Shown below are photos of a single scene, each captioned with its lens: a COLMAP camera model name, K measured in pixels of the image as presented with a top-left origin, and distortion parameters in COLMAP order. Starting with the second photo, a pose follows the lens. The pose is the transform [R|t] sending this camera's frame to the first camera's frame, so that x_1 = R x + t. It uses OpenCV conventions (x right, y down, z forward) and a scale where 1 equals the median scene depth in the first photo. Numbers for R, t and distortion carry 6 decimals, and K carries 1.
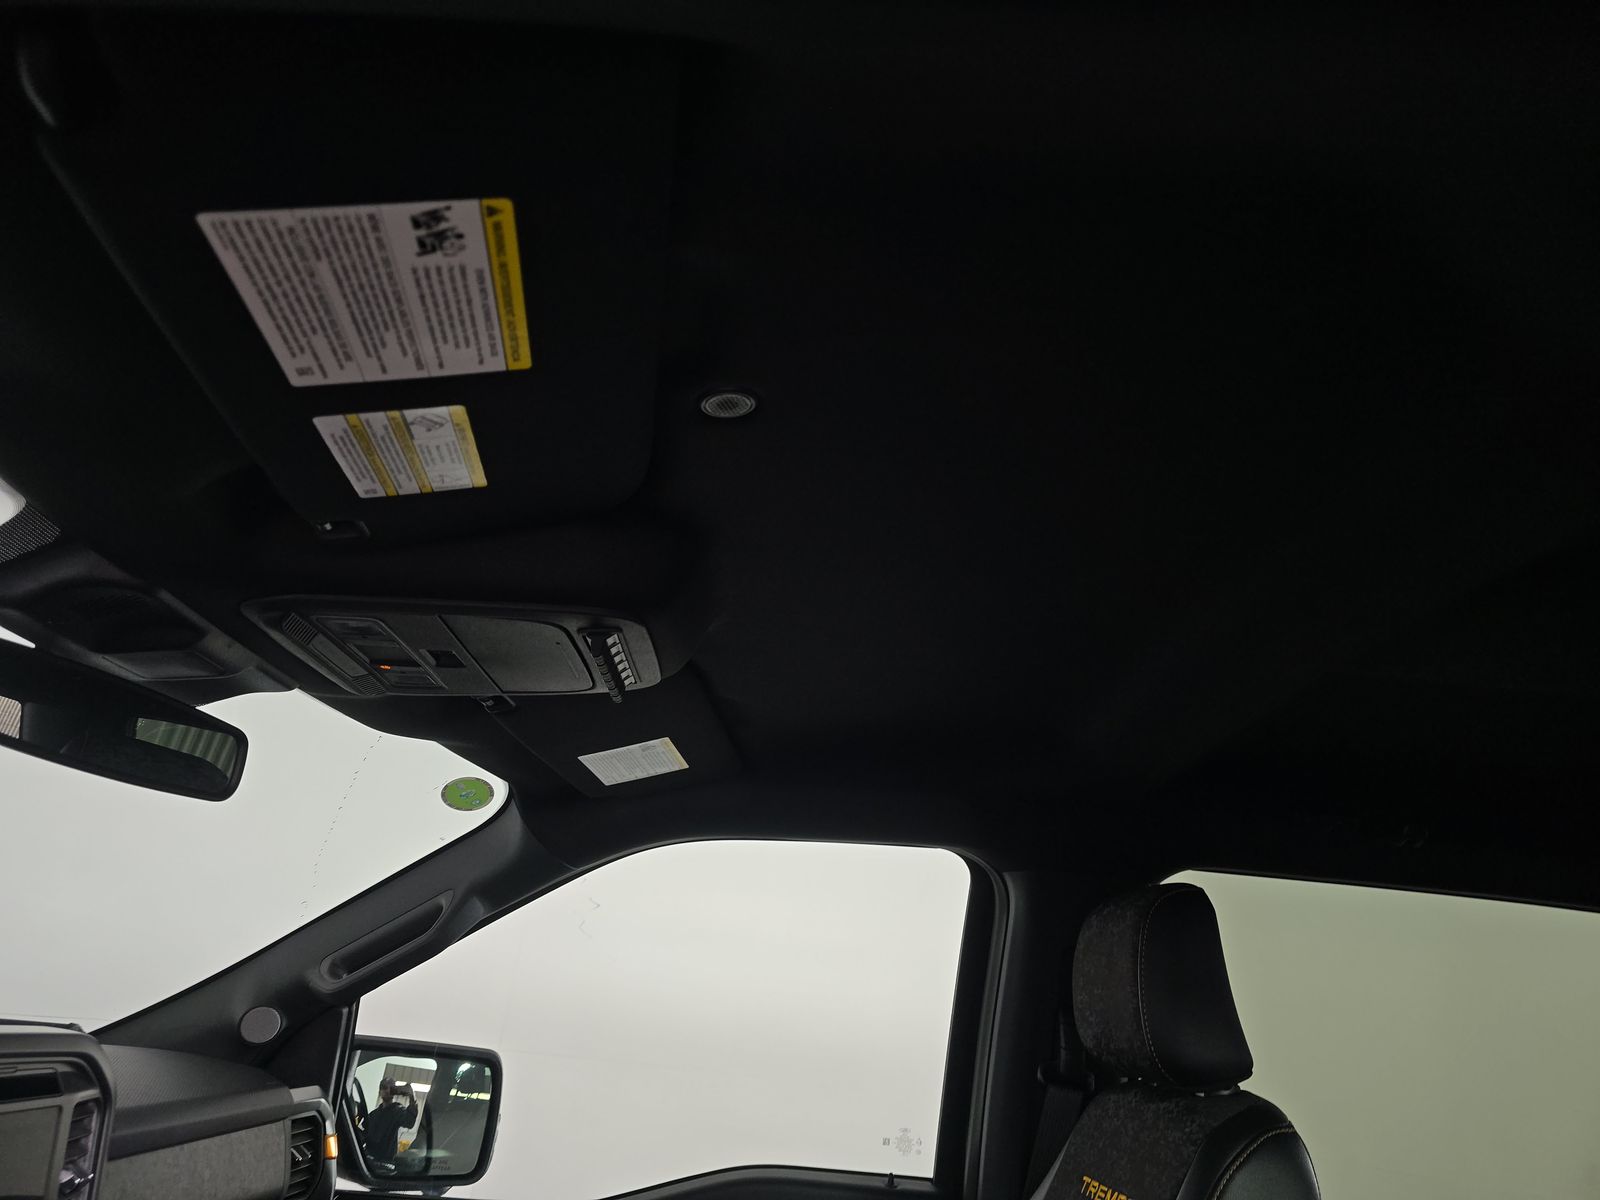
lens RADIAL K [[1083.4, 0, 792.8], [0, 1083.4, 618.4], [0, 0, 1]] dist [0.054327, -0.055692]
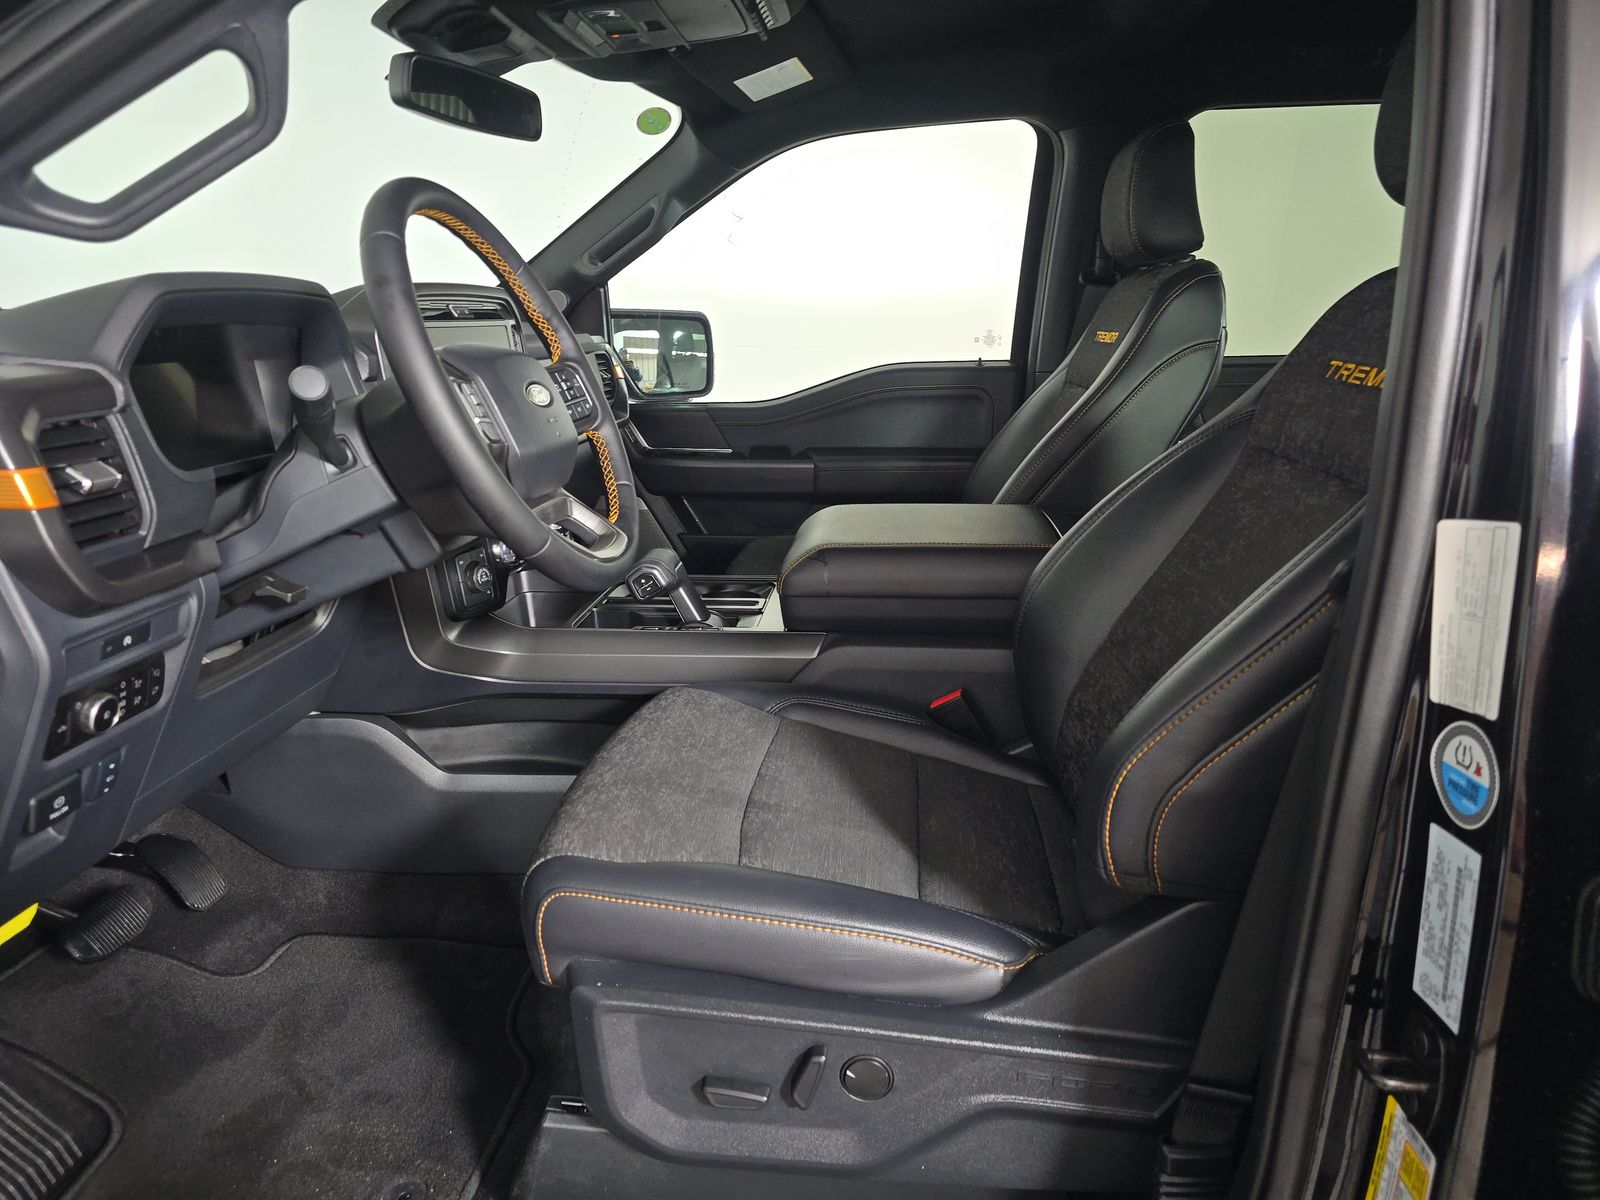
lens RADIAL K [[1083.4, 0, 792.8], [0, 1083.4, 618.4], [0, 0, 1]] dist [0.054327, -0.055692]
pose [[0.987509, -0.065639, -0.143242, 0.031454], [0.135756, 0.815910, 0.562015, -0.084421], [0.079983, -0.574440, 0.814629, -0.506686]]
